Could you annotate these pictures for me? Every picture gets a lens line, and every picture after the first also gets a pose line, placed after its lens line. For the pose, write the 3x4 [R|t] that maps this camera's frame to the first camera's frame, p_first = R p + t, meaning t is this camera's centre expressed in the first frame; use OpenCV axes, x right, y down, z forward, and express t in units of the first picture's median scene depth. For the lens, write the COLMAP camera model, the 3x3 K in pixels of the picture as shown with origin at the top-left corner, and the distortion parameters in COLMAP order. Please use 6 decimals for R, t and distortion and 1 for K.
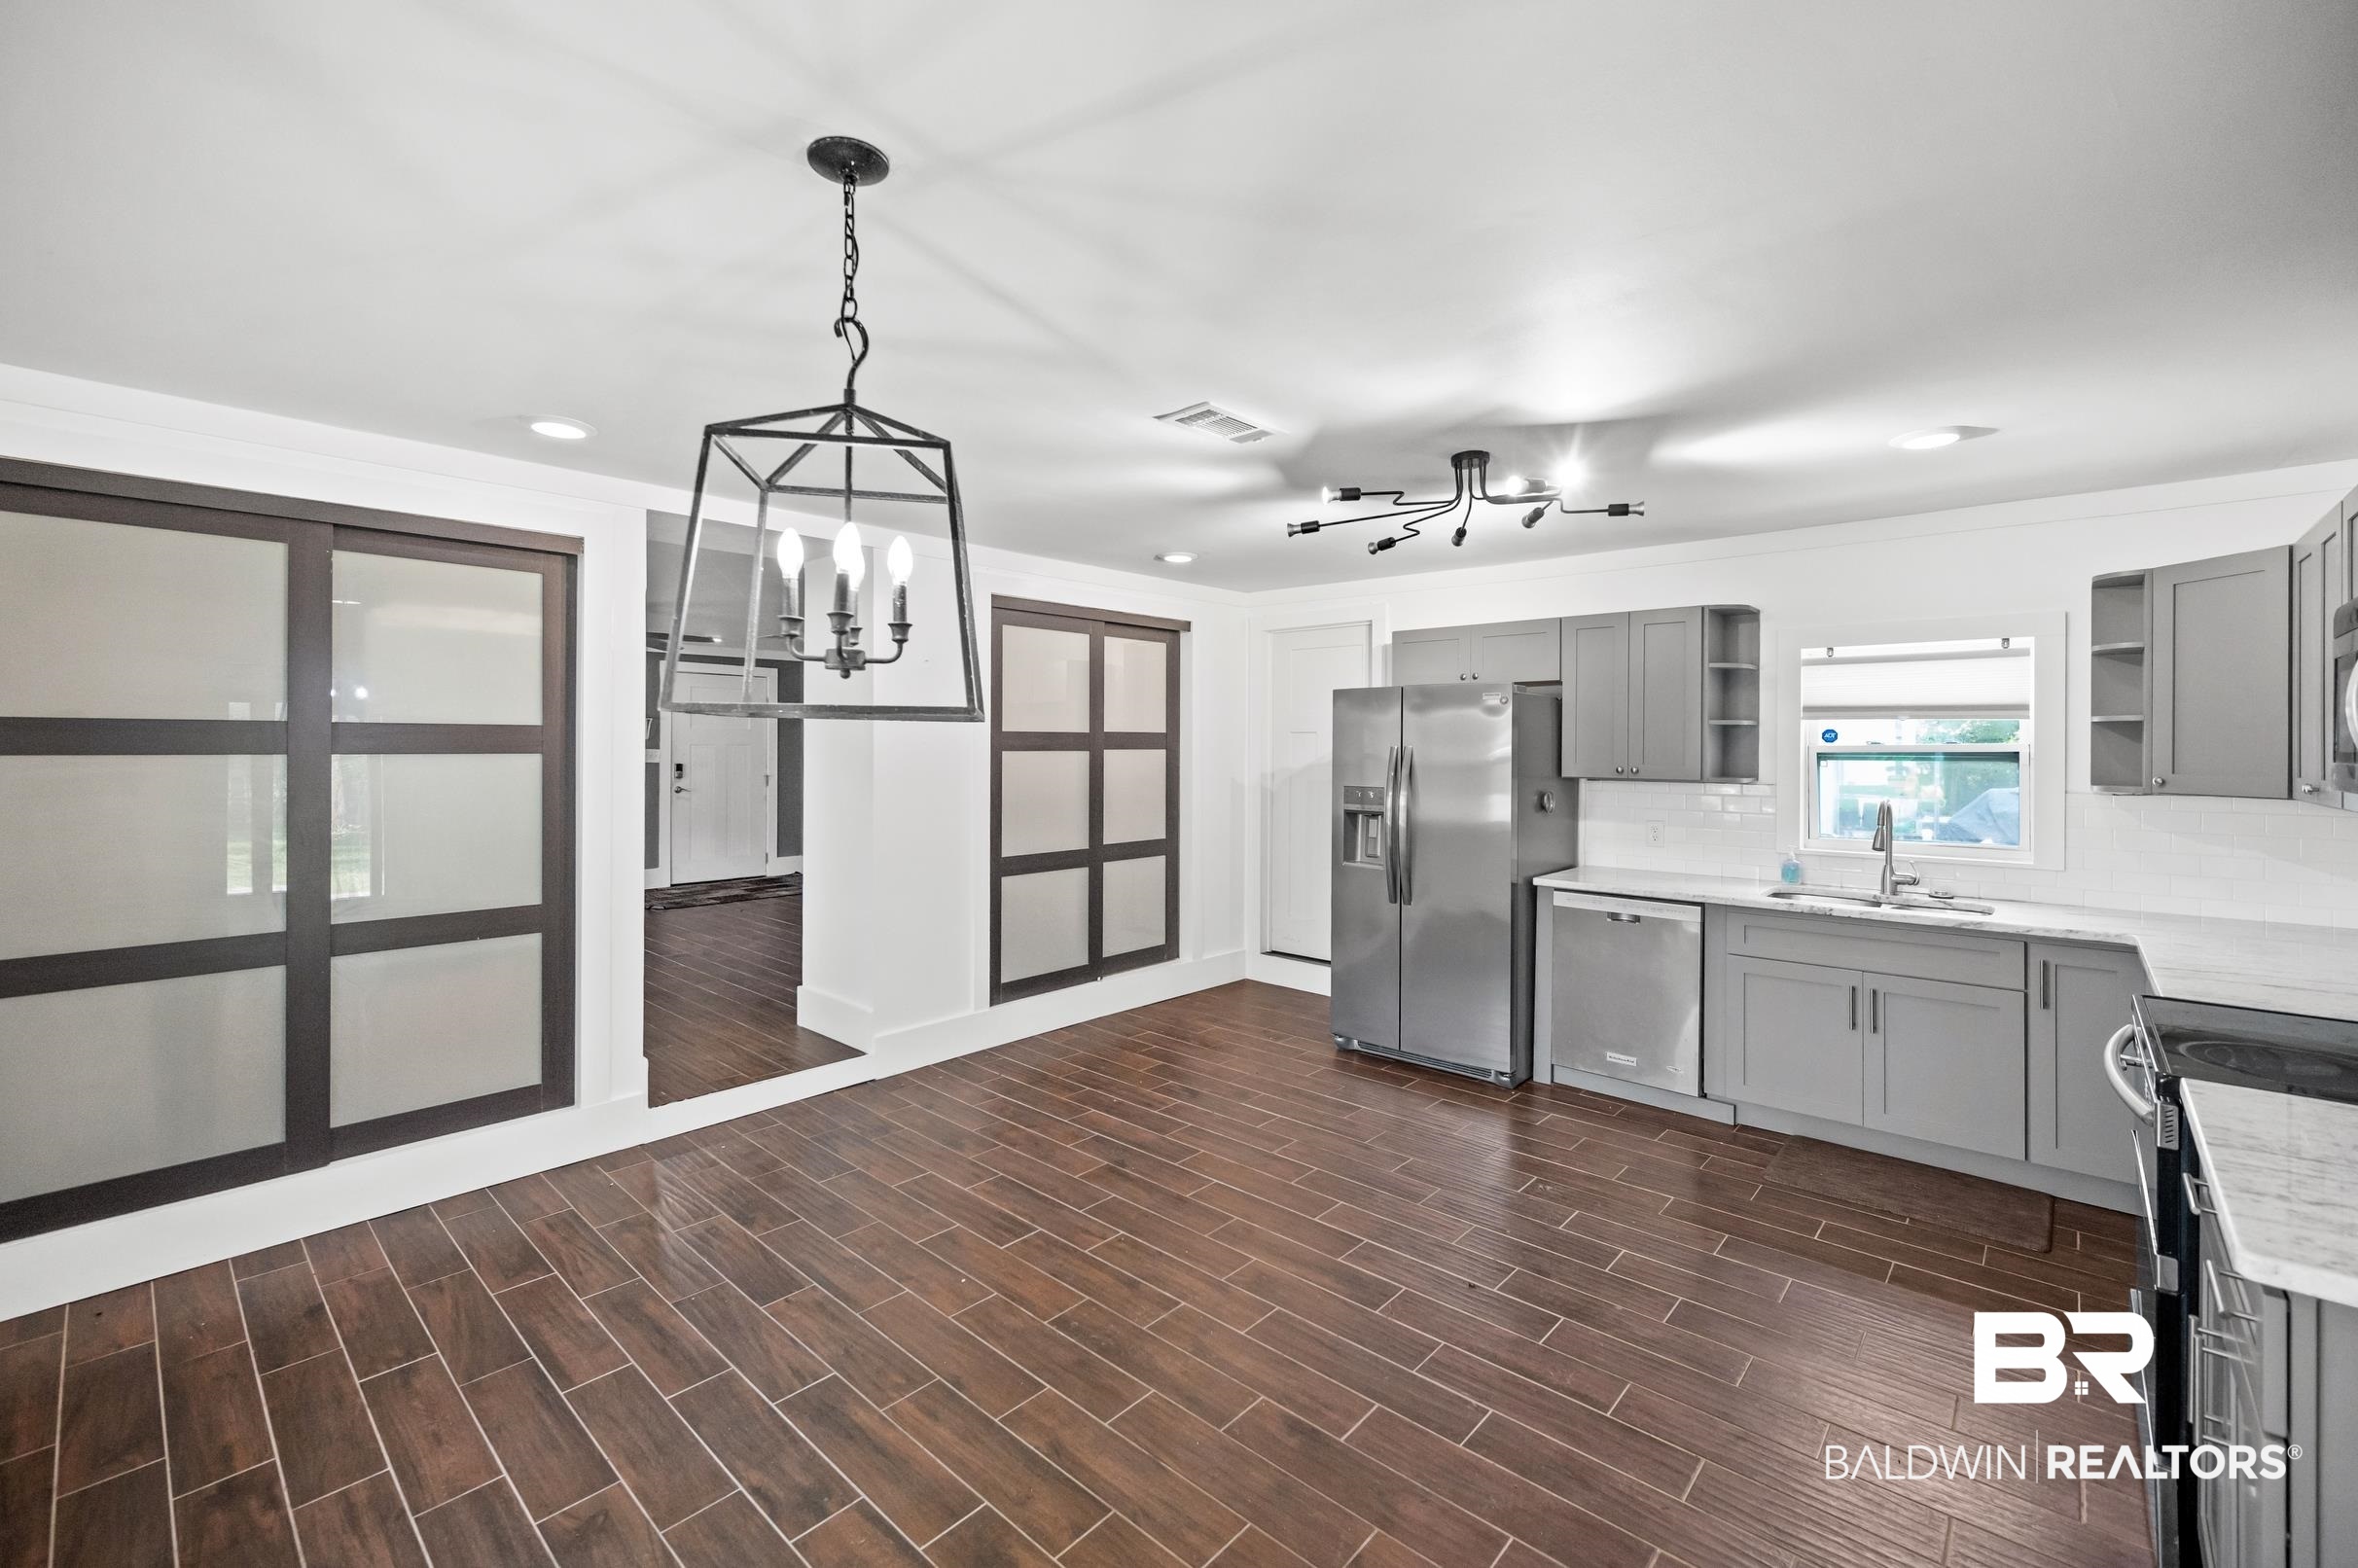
lens RADIAL K [[960.0, 0, 1215.8], [0, 960.0, 751.0], [0, 0, 1]] dist [-0.005464, -0.000079]
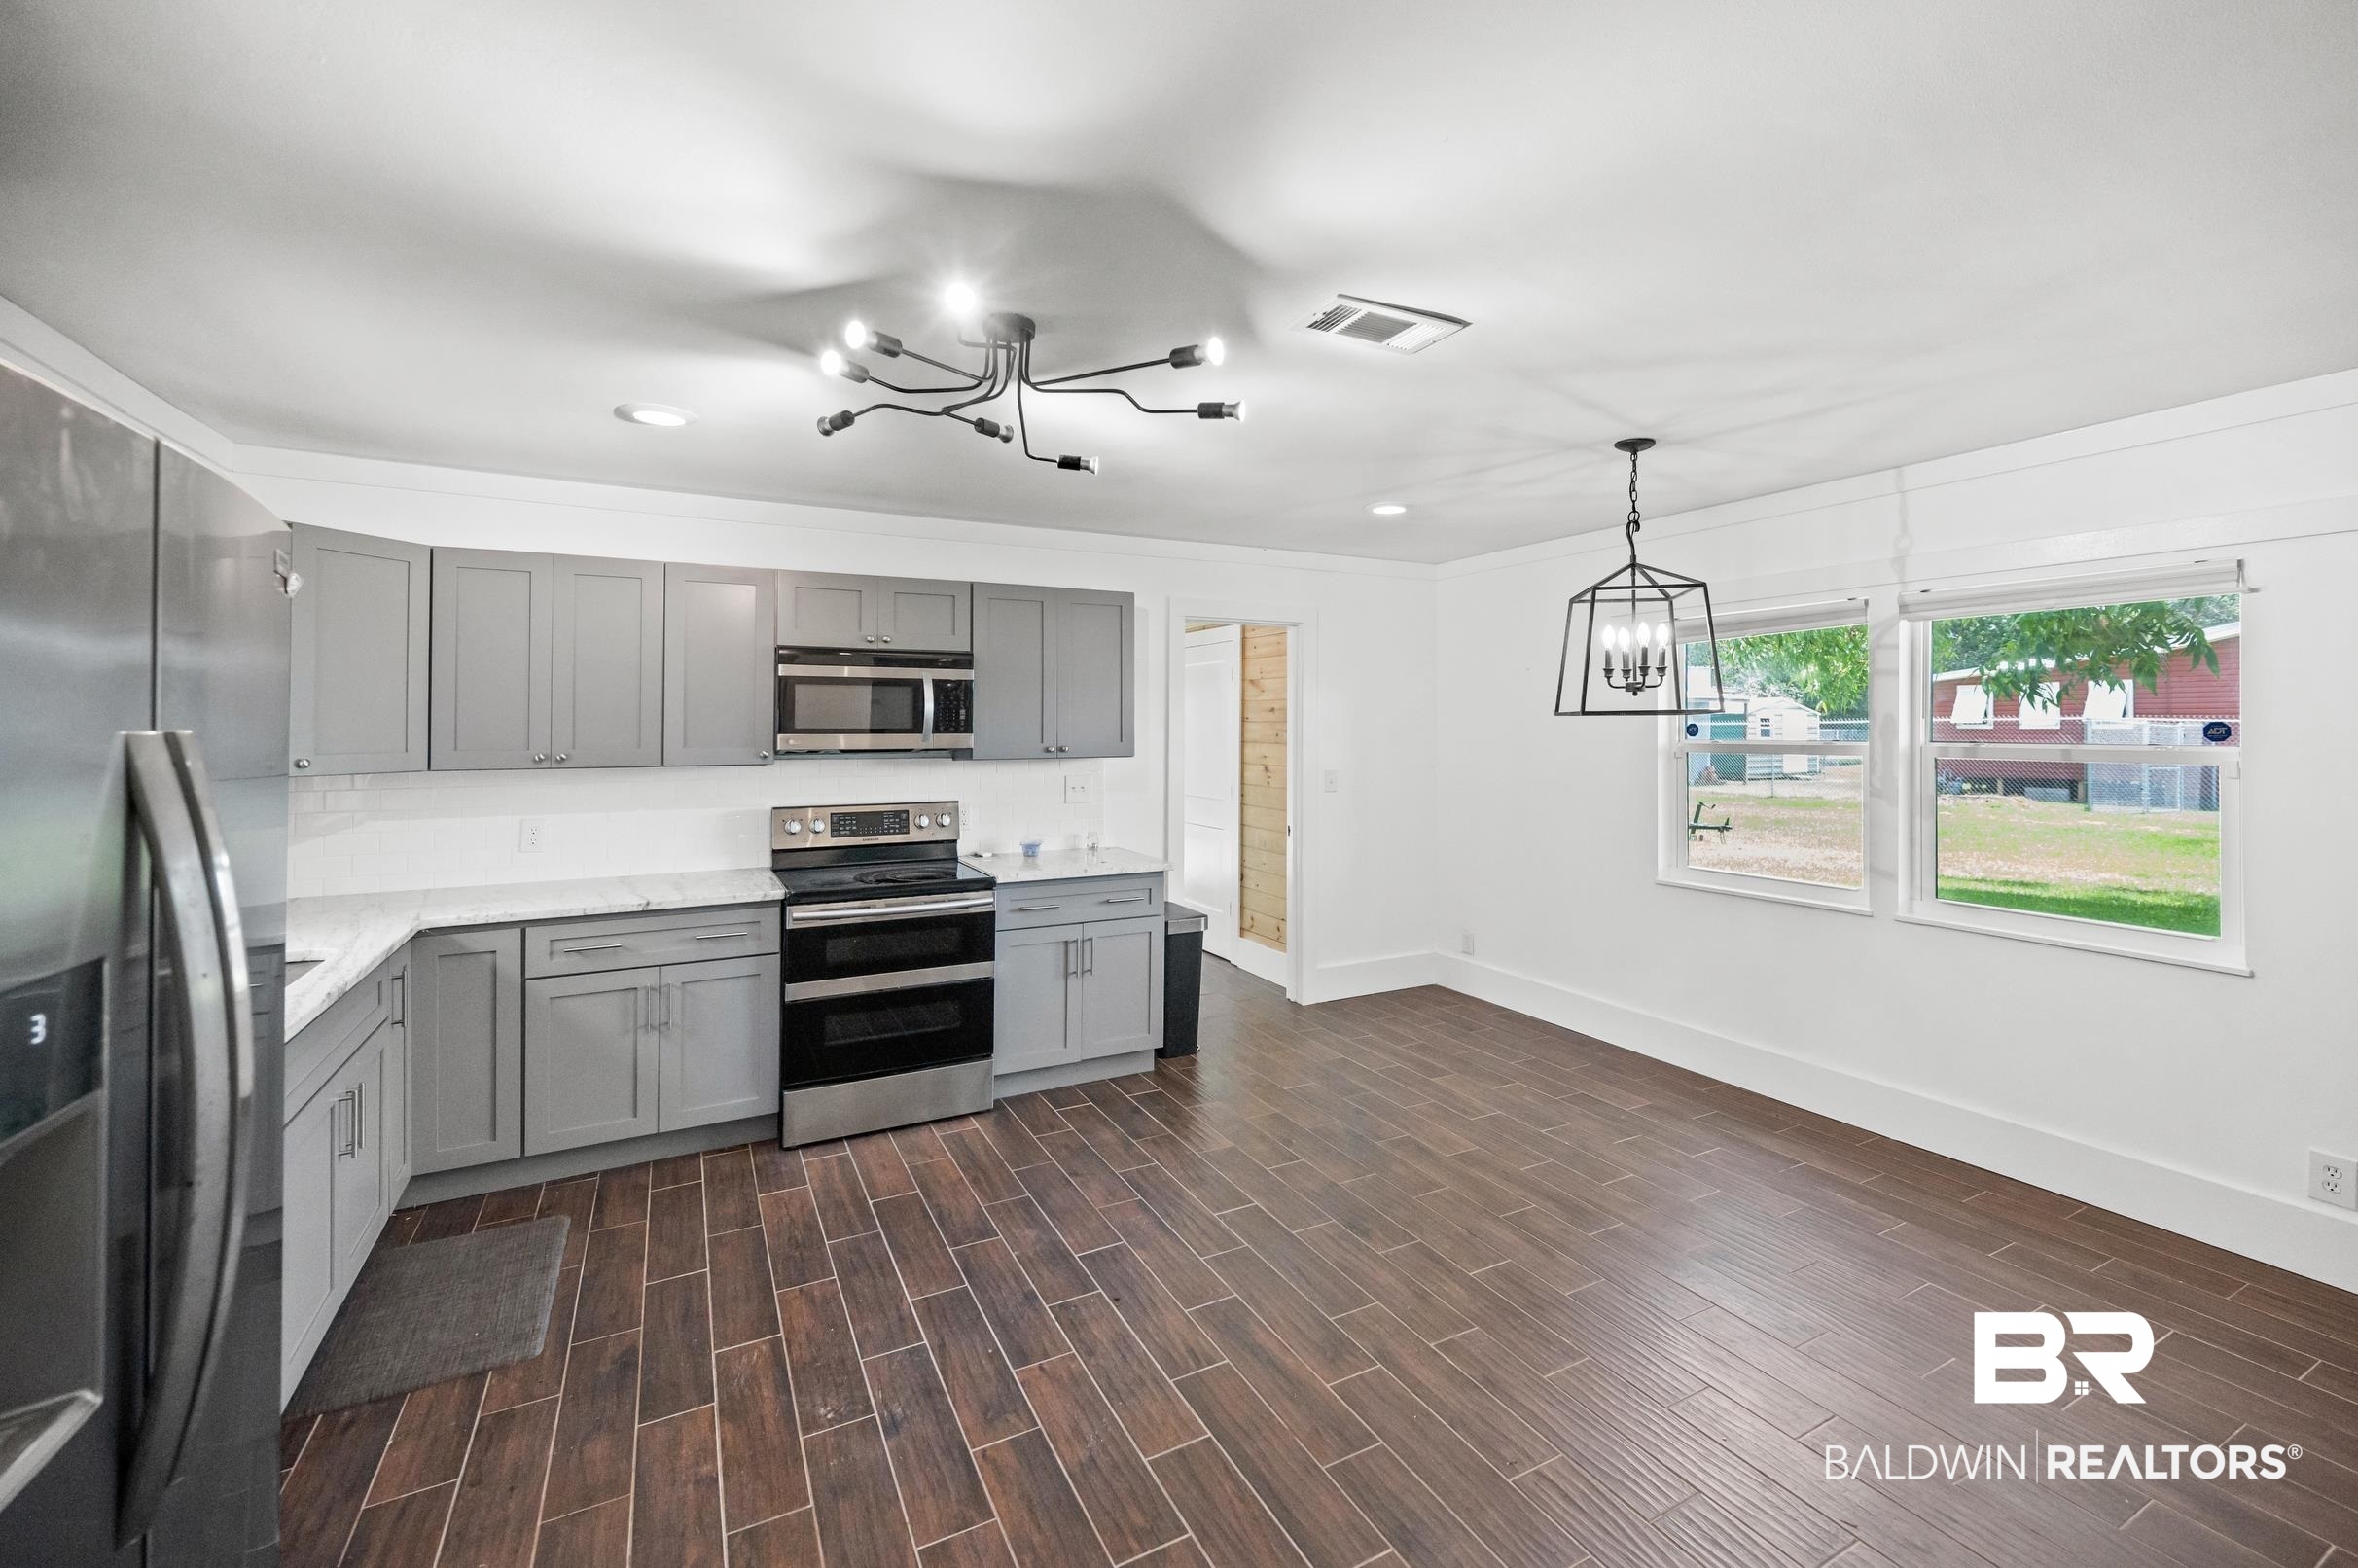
lens RADIAL K [[960.0, 0, 1179.9], [0, 960.0, 730.7], [0, 0, 1]] dist [-0.005464, -0.000079]
pose [[-0.926872, -0.004371, 0.375351, -0.111204], [-0.000294, 0.999940, 0.010920, -0.007731], [-0.375376, 0.010011, -0.926818, 1.443421]]
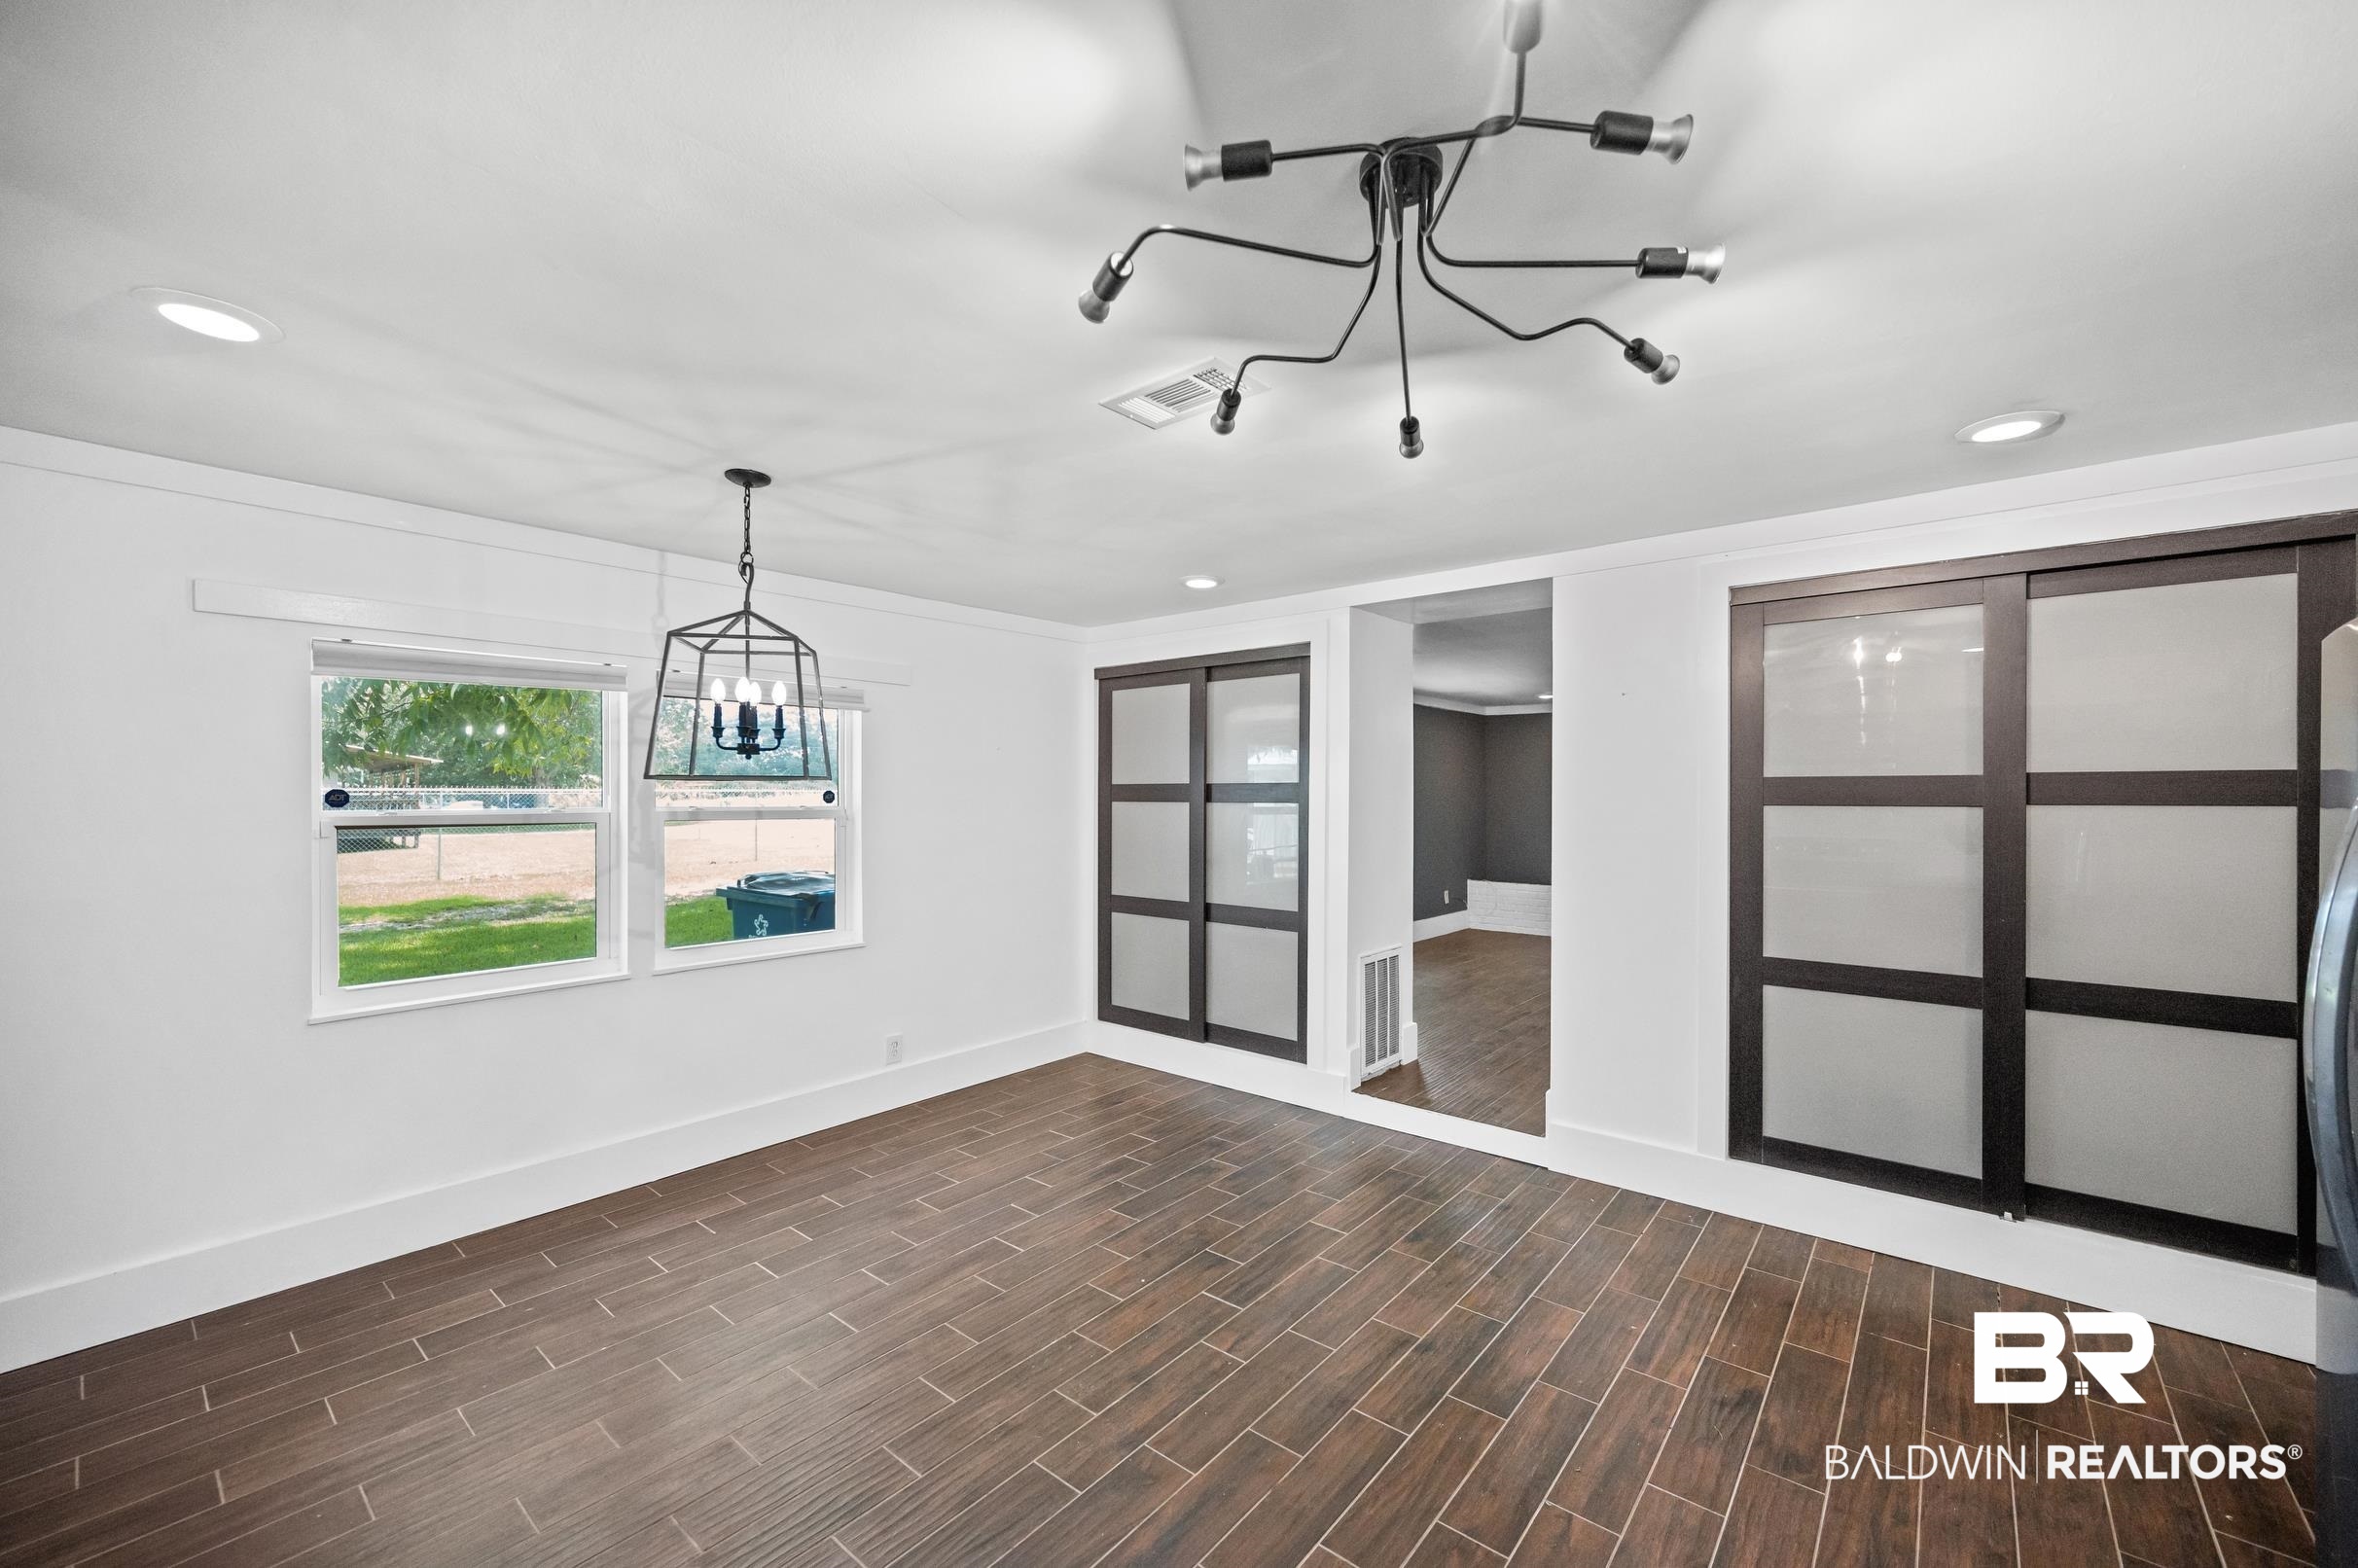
lens RADIAL K [[938.5, 0, 1186.3], [0, 938.5, 791.4], [0, 0, 1]] dist [0.000021, 0.000291]
pose [[0.024167, -0.010822, -0.999649, 0.641670], [-0.009317, 0.999896, -0.011049, 0.003050], [0.999665, 0.009581, 0.024064, 0.796151]]
